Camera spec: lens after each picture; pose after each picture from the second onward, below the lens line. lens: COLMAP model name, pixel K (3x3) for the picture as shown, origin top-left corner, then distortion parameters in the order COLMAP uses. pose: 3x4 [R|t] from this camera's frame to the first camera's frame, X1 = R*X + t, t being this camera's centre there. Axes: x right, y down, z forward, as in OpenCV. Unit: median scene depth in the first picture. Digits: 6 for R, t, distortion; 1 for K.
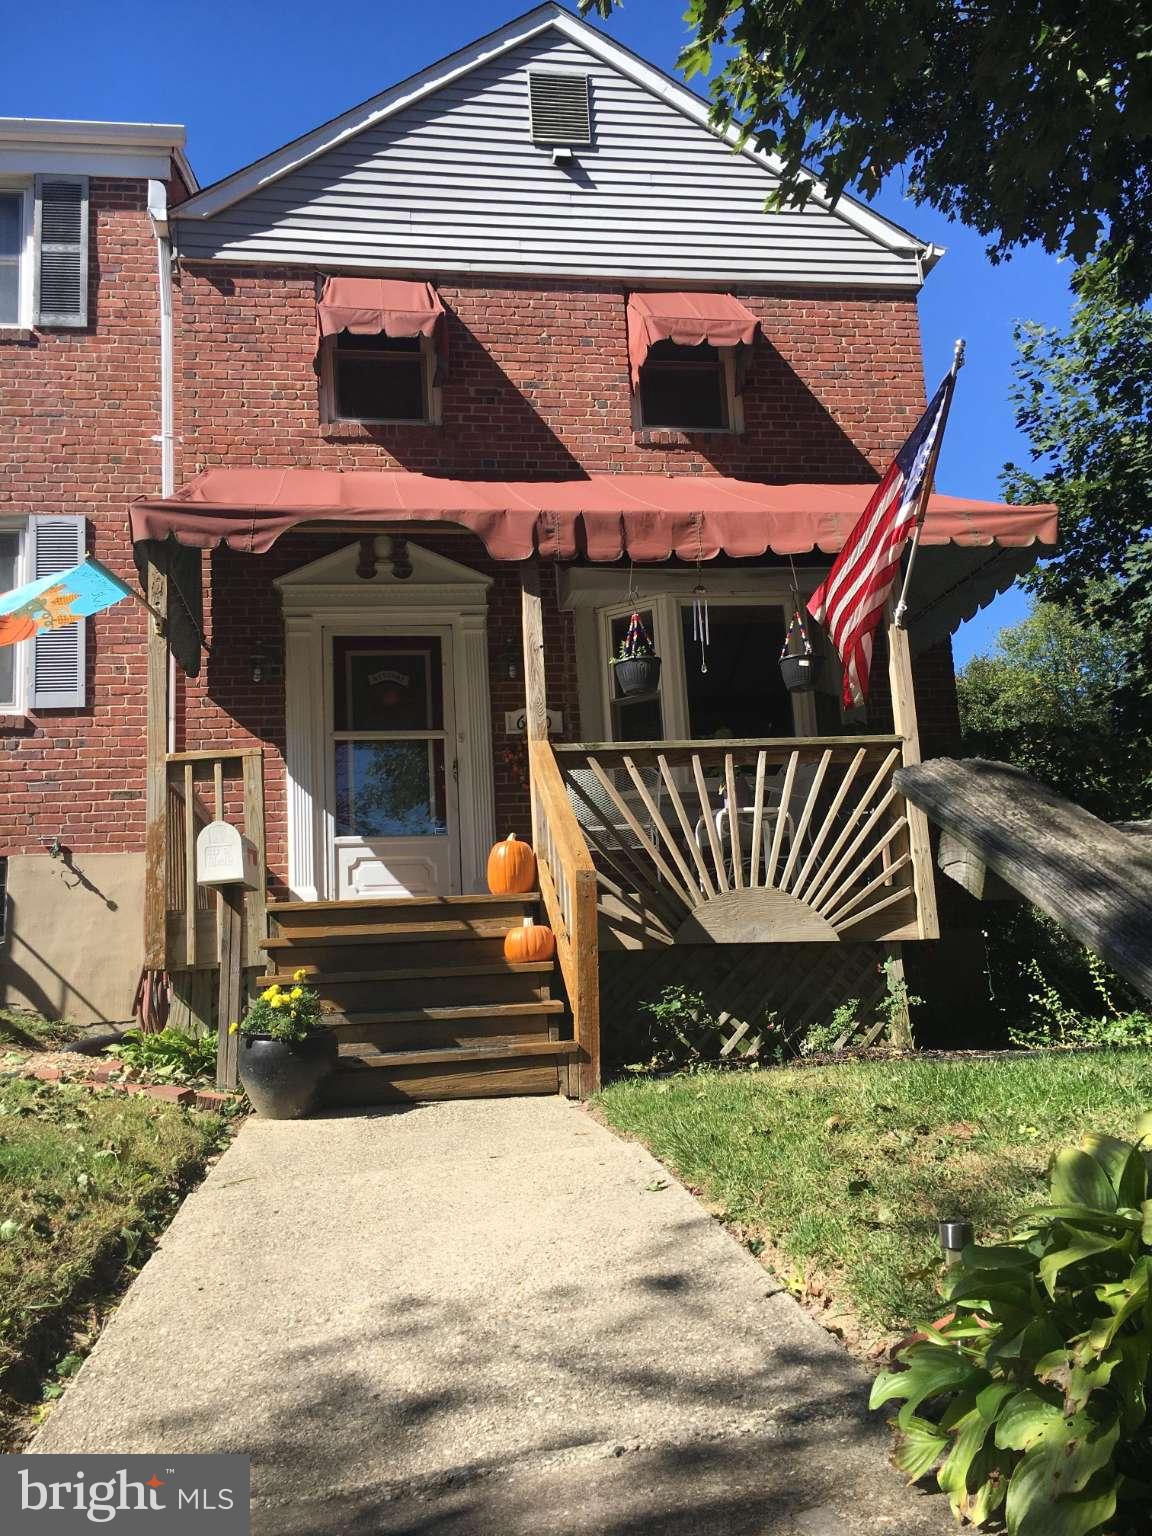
lens RADIAL K [[1306.3, 0, 576.0], [0, 1306.3, 768.0], [0, 0, 1]] dist [0.060982, -0.087473]
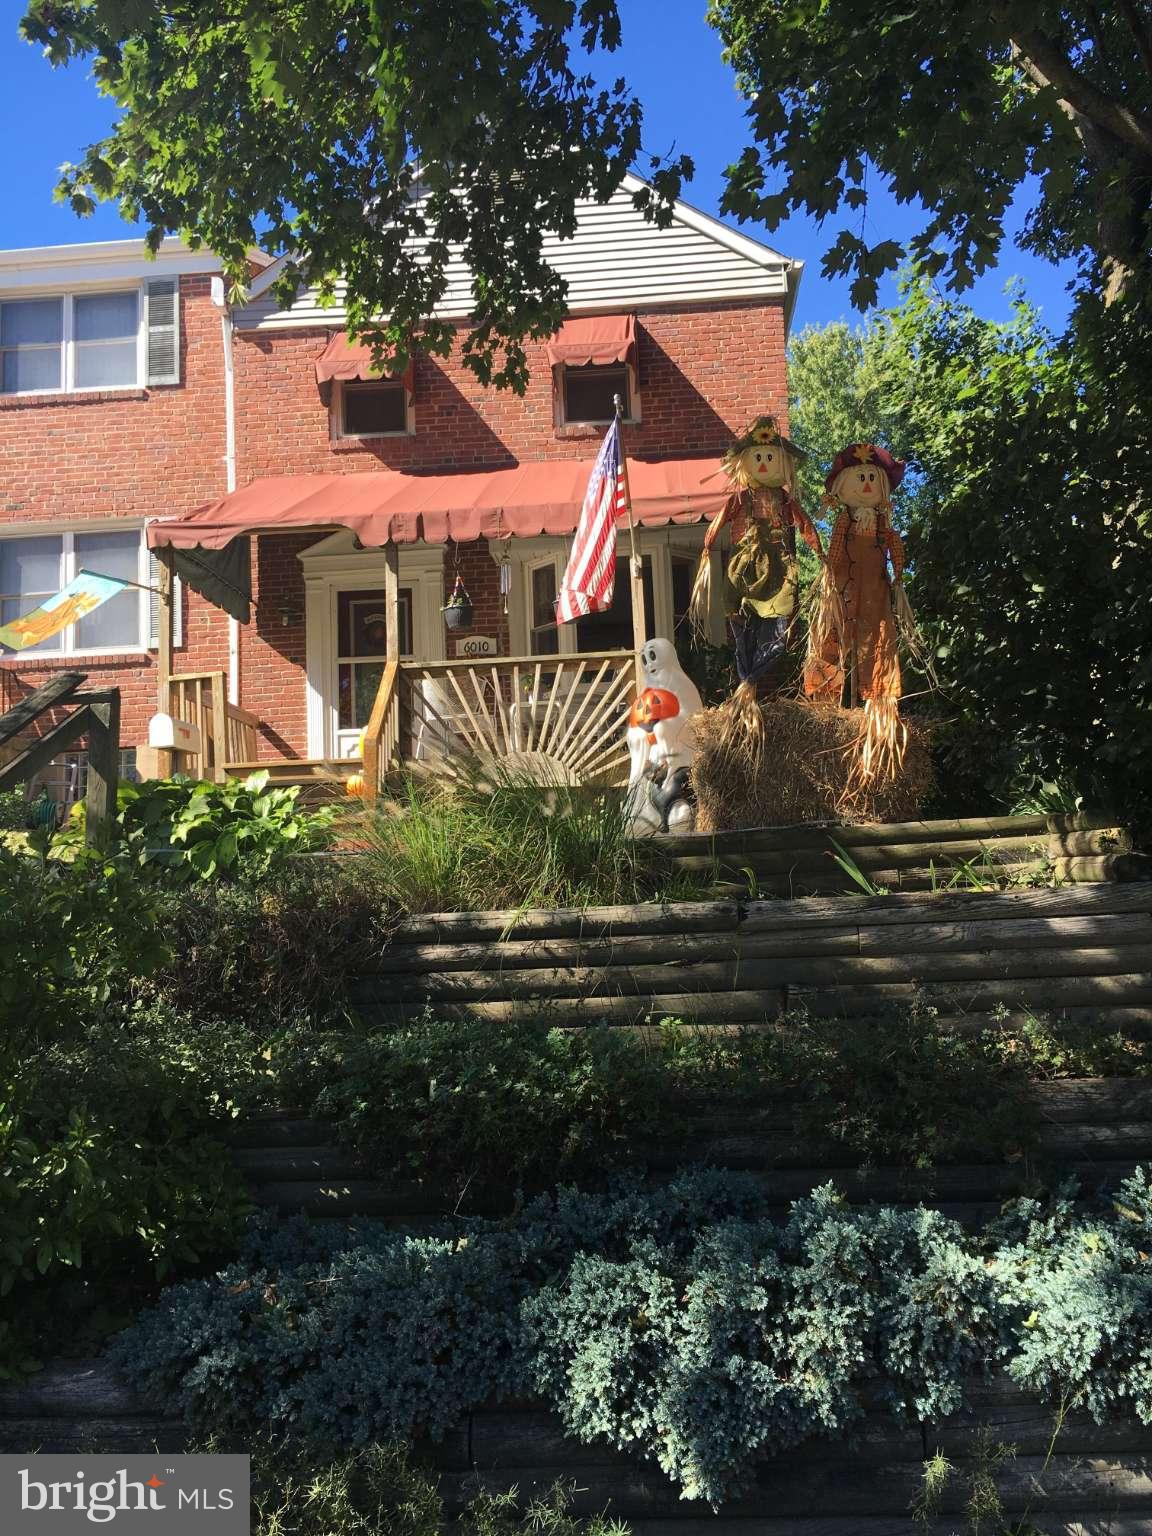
lens RADIAL K [[1306.3, 0, 576.0], [0, 1306.3, 768.0], [0, 0, 1]] dist [0.060982, -0.087473]
pose [[0.975481, -0.011862, -0.219766, 0.374451], [0.026099, 0.997735, 0.061993, 0.010464], [0.218533, -0.066208, 0.973581, -0.350554]]
